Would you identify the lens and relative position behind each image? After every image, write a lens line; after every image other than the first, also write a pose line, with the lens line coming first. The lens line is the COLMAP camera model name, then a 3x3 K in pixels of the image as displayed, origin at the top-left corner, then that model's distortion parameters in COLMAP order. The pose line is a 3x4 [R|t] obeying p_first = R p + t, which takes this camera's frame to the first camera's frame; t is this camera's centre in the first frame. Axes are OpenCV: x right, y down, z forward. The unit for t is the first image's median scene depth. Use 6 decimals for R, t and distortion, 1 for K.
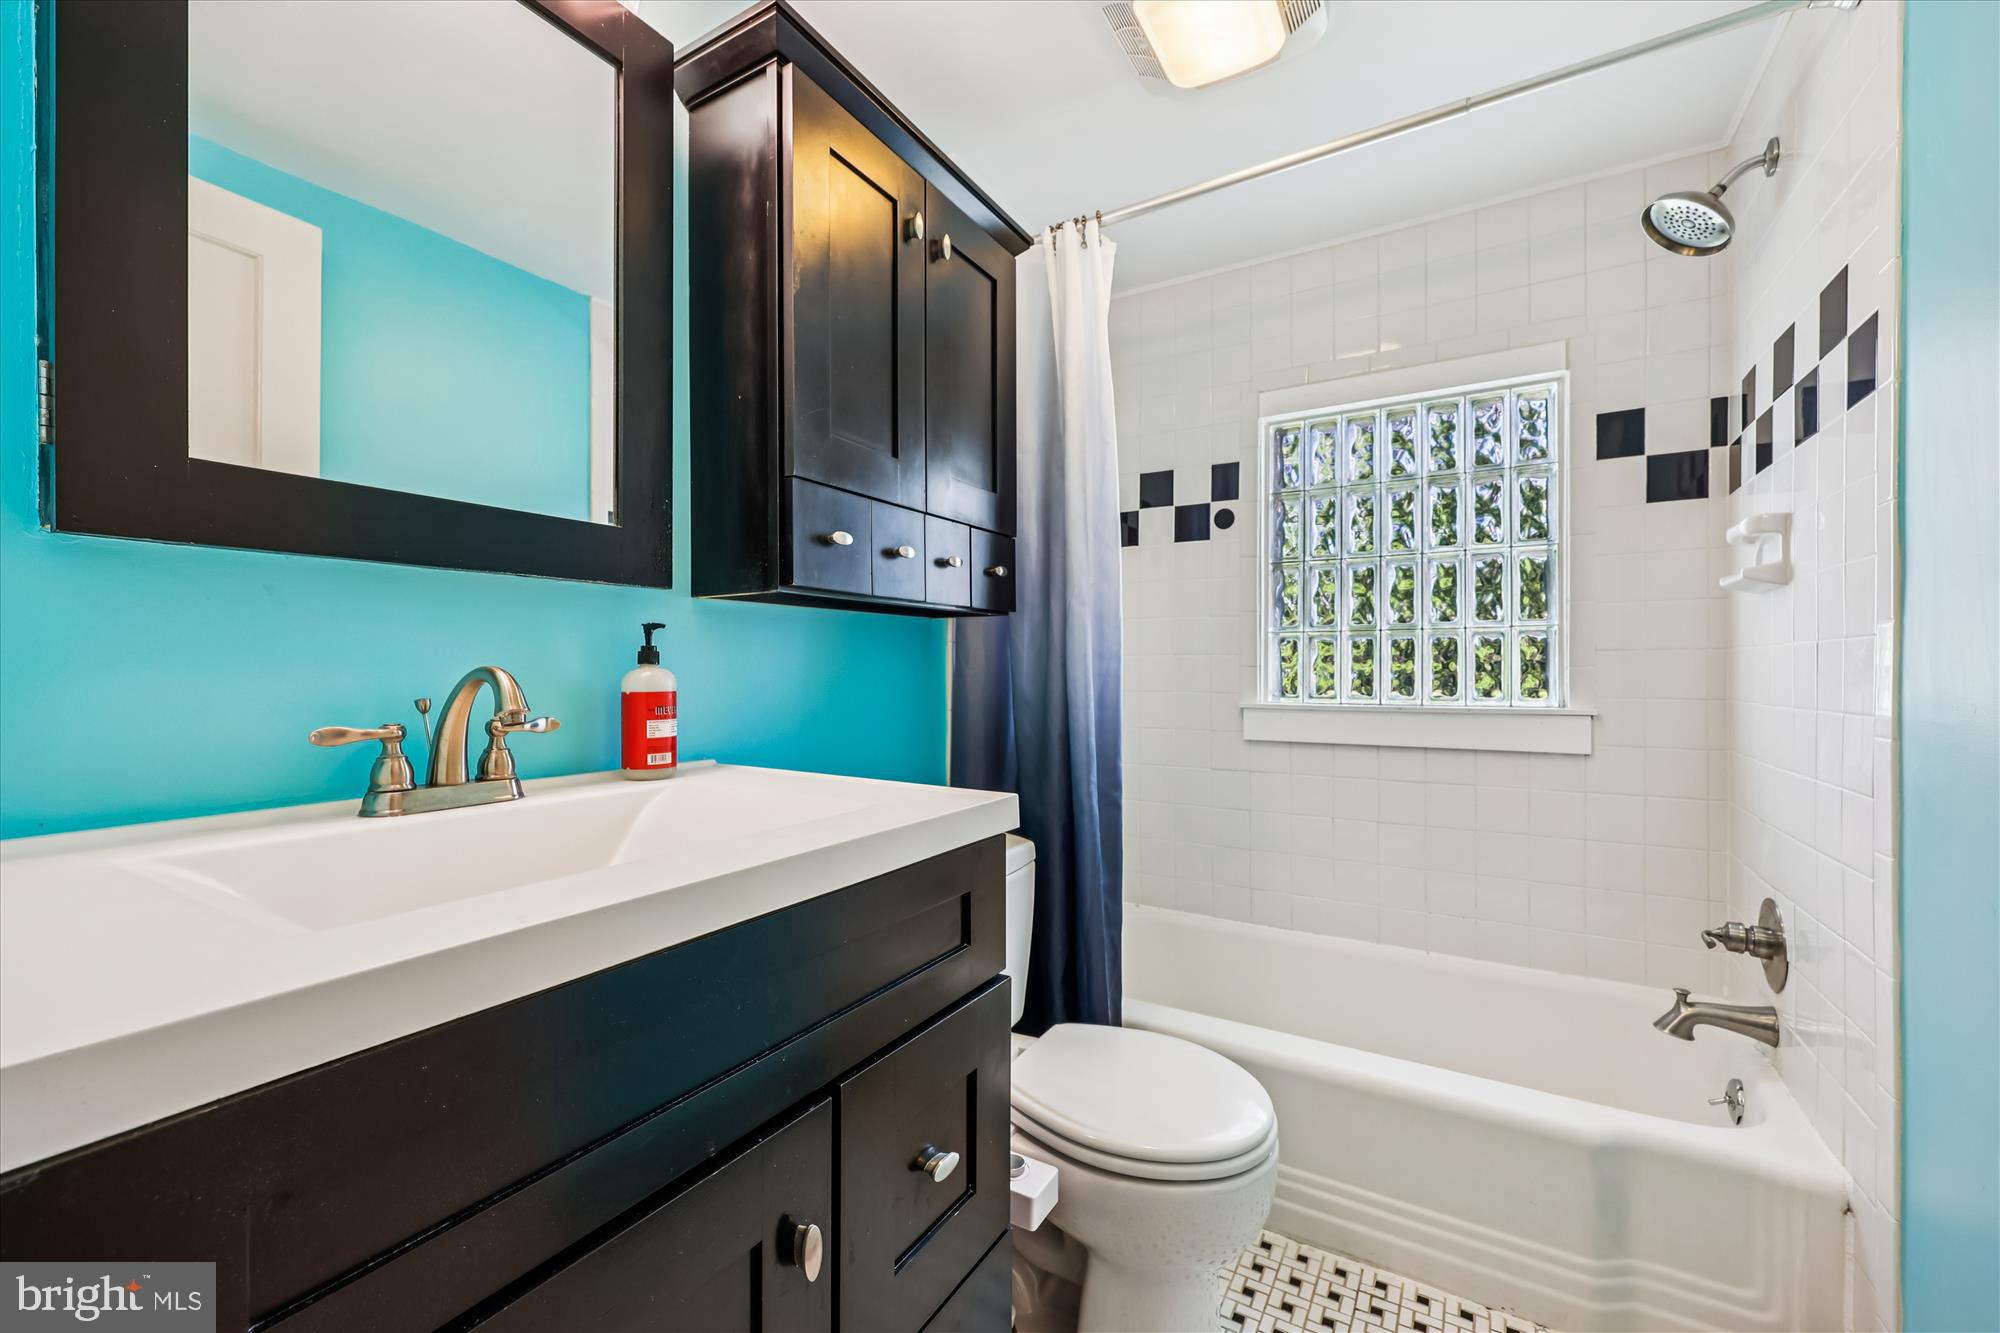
lens RADIAL K [[810.2, 0, 1003.9], [0, 810.2, 663.8], [0, 0, 1]] dist [0.000135, 0.000631]
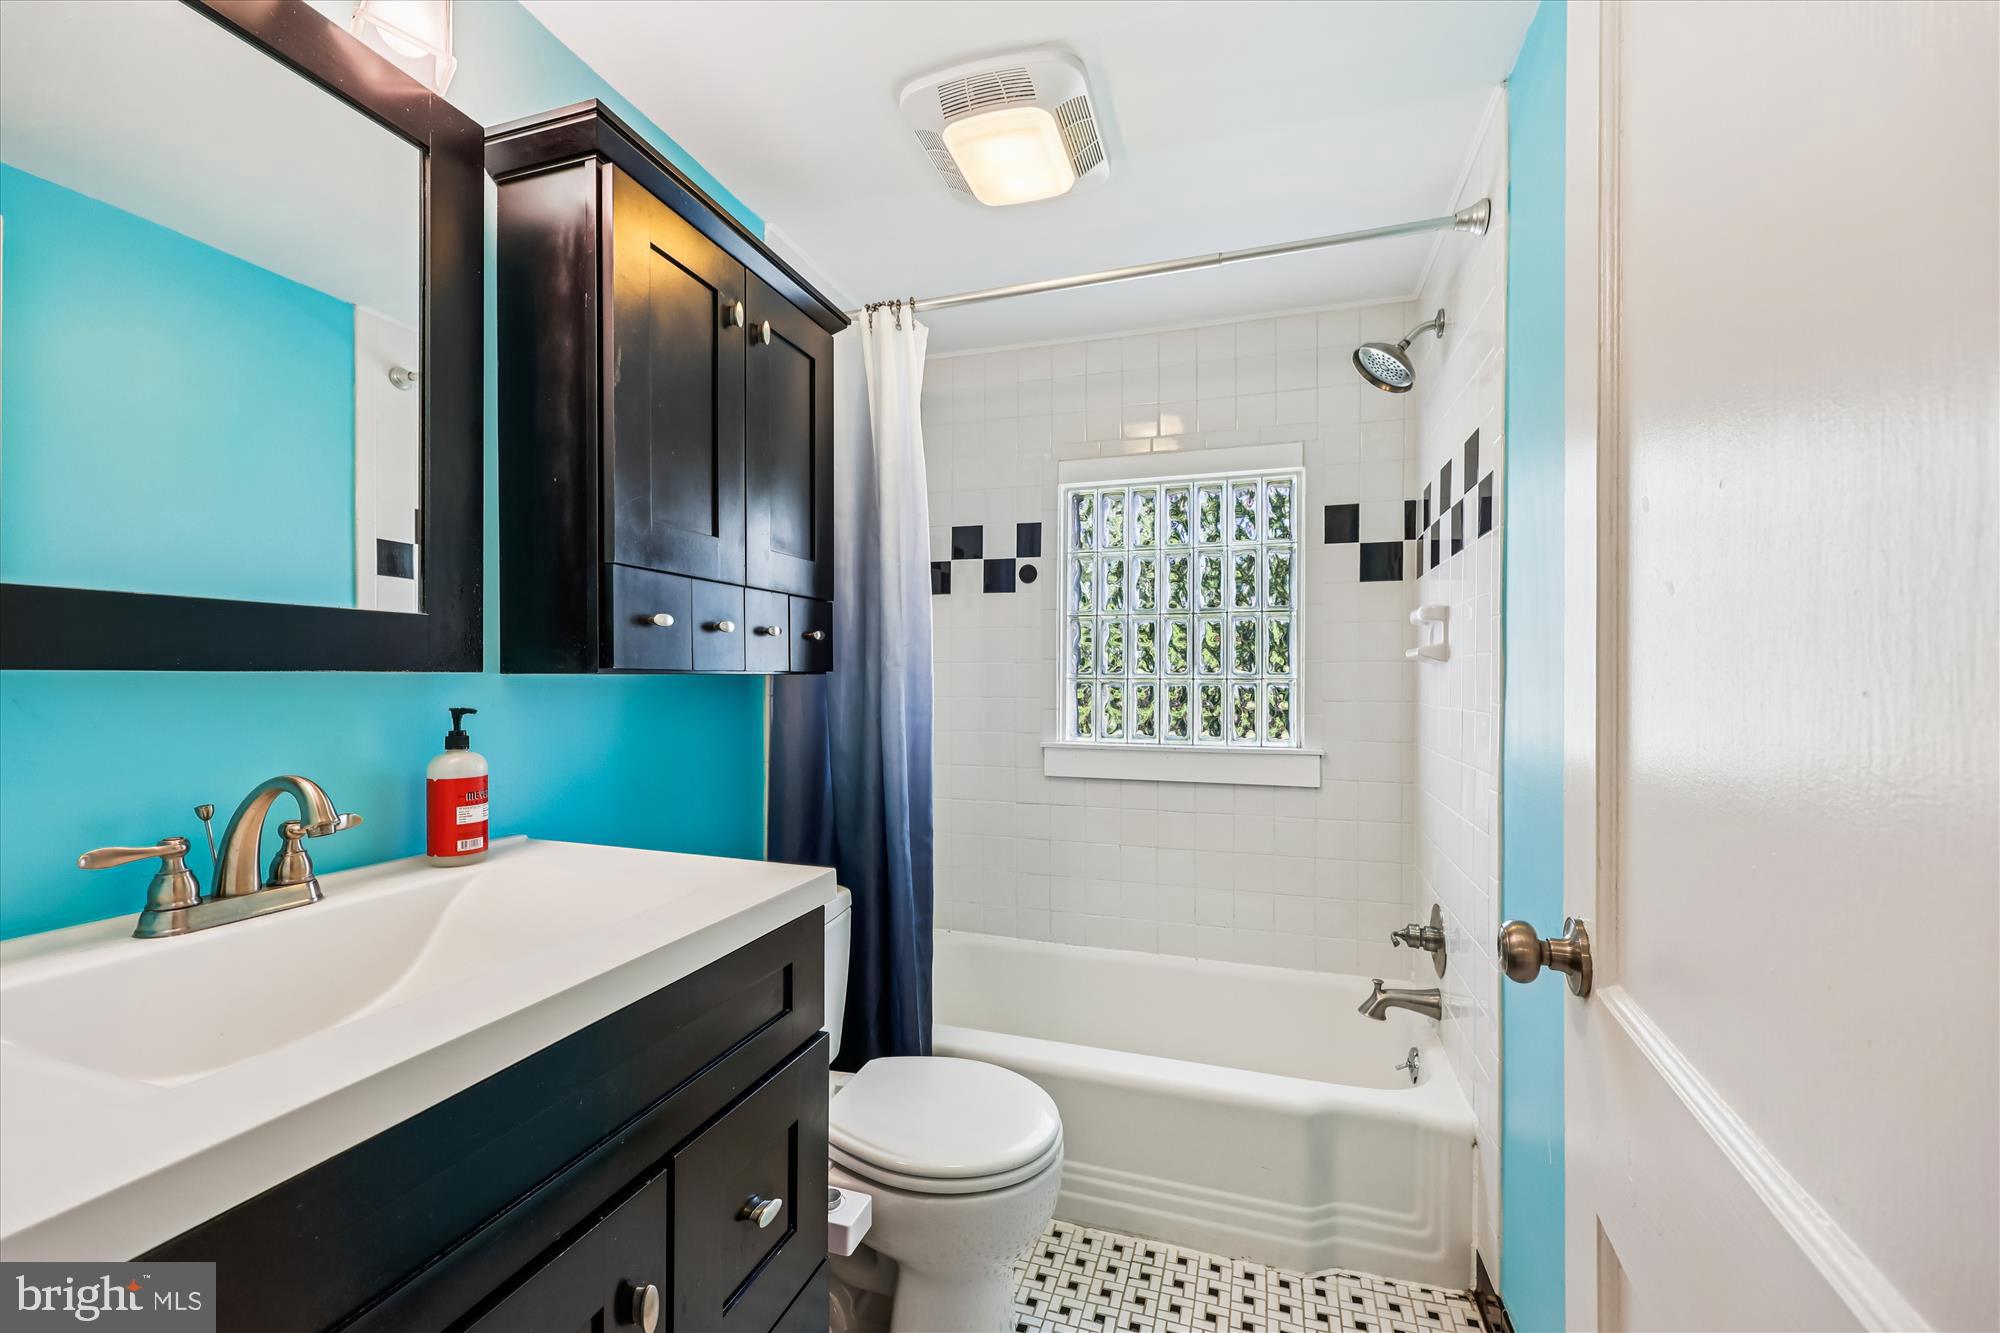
lens RADIAL K [[810.2, 0, 1001.8], [0, 810.2, 678.5], [0, 0, 1]] dist [0.000135, 0.000631]
pose [[0.975514, 0.000859, 0.219934, -0.003617], [-0.002213, 0.999980, 0.005908, -0.075295], [-0.219925, -0.006250, 0.975497, -0.095230]]
